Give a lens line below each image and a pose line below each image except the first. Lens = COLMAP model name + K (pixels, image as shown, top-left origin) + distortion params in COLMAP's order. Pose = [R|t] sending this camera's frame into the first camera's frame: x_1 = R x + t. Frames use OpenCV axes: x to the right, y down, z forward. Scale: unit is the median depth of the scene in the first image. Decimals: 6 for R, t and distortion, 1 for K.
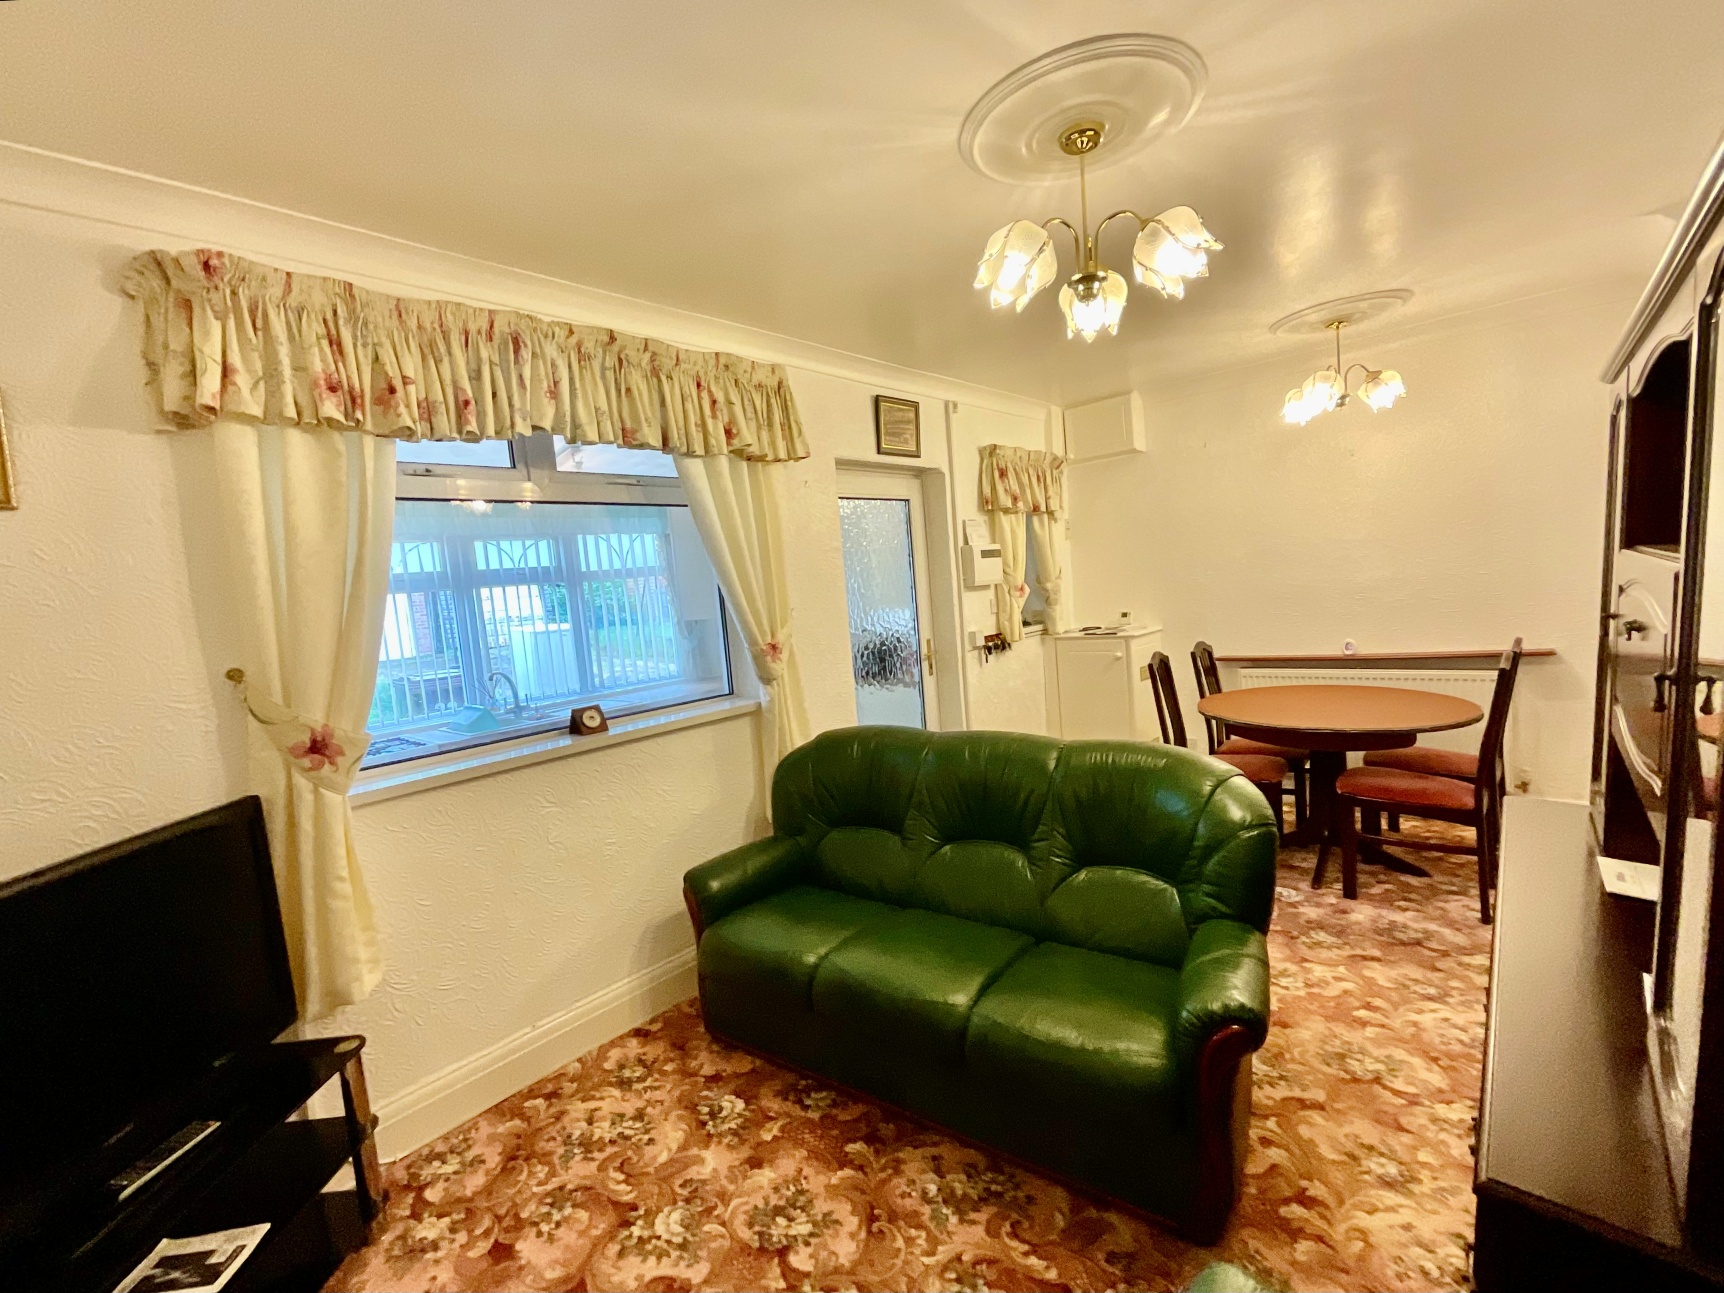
lens RADIAL K [[577.2, 0, 894.4], [0, 577.2, 647.8], [0, 0, 1]] dist [-0.017242, 0.000122]
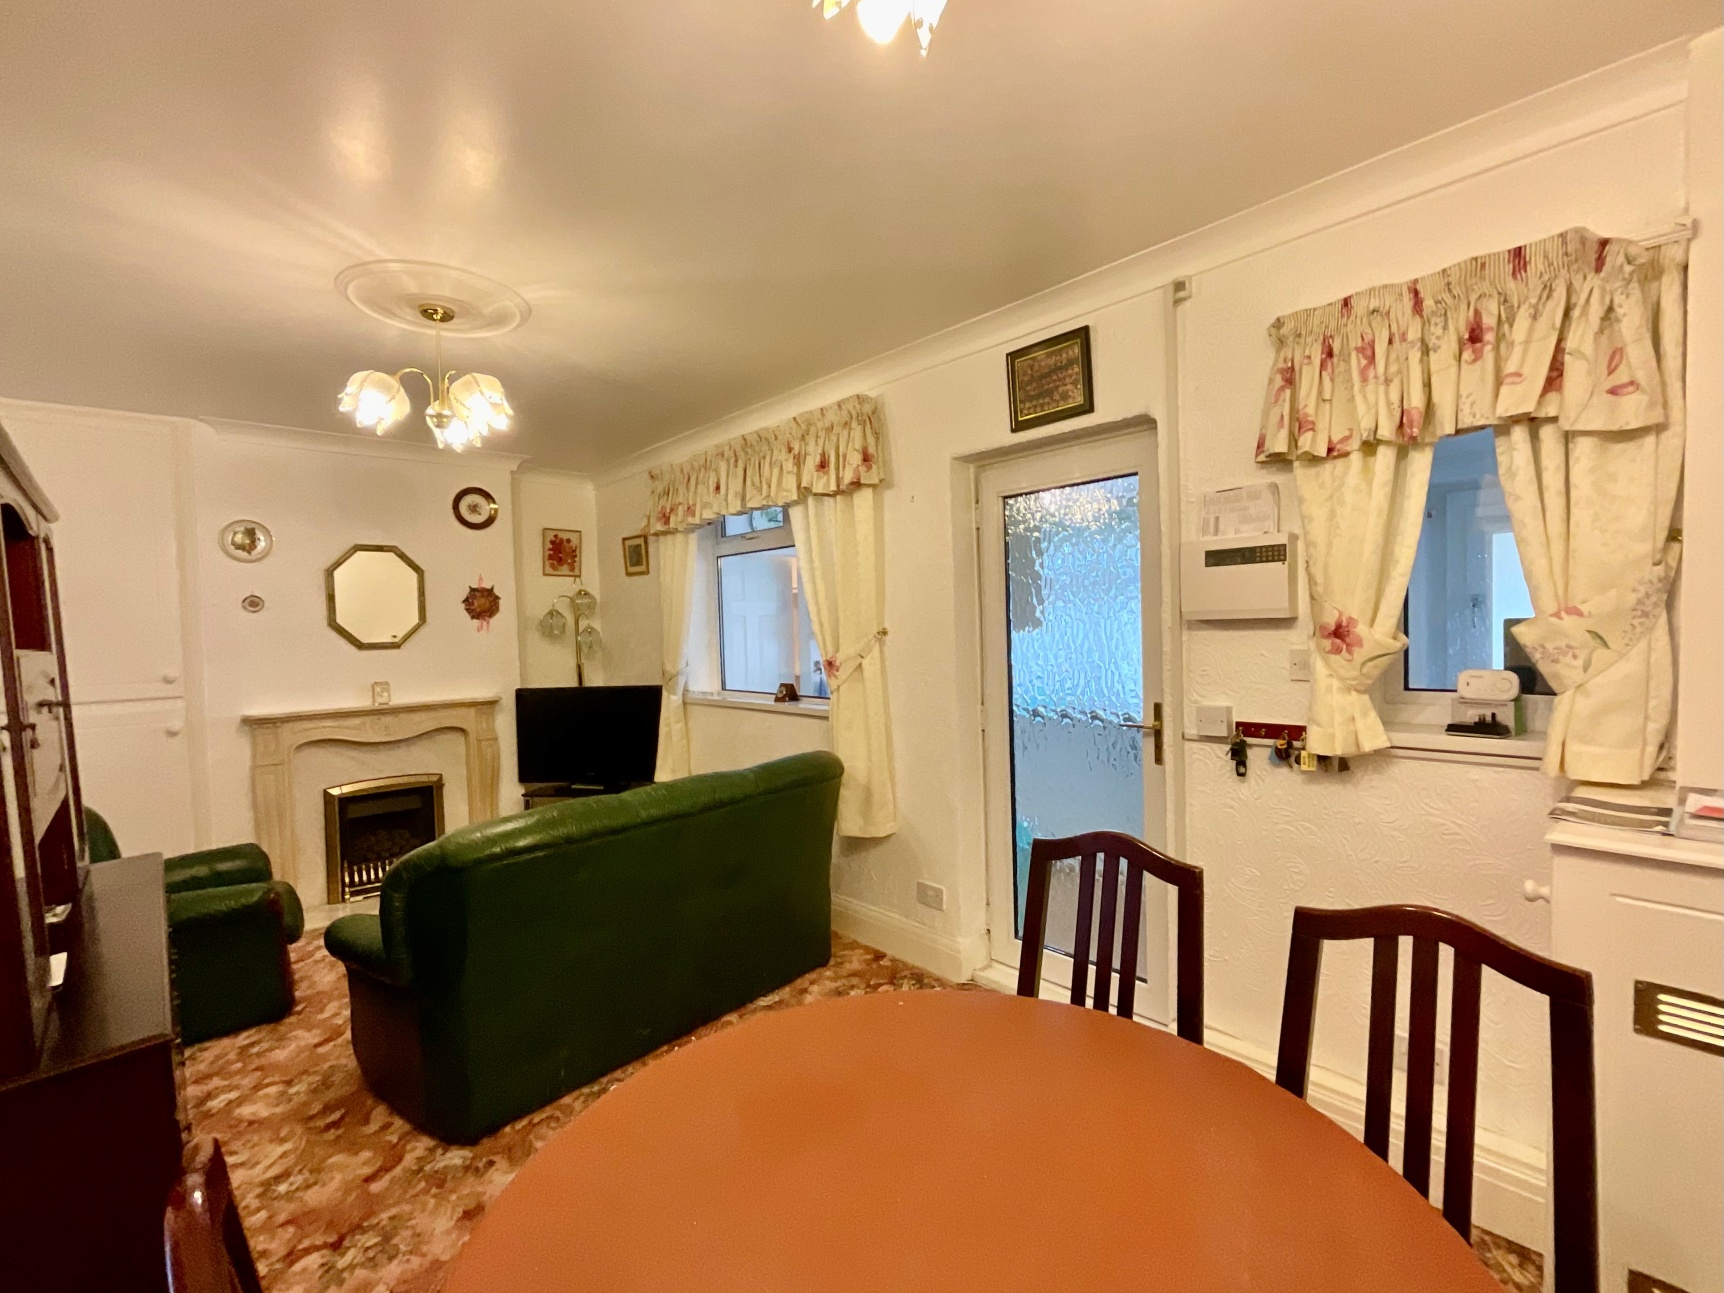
lens RADIAL K [[704.2, 0, 885.0], [0, 704.2, 643.4], [0, 0, 1]] dist [0.001353, 0.000748]
pose [[0.059717, 0.111528, -0.991965, 1.891351], [-0.089656, 0.990322, 0.105946, -0.320729], [0.994181, 0.082609, 0.069138, 1.701813]]
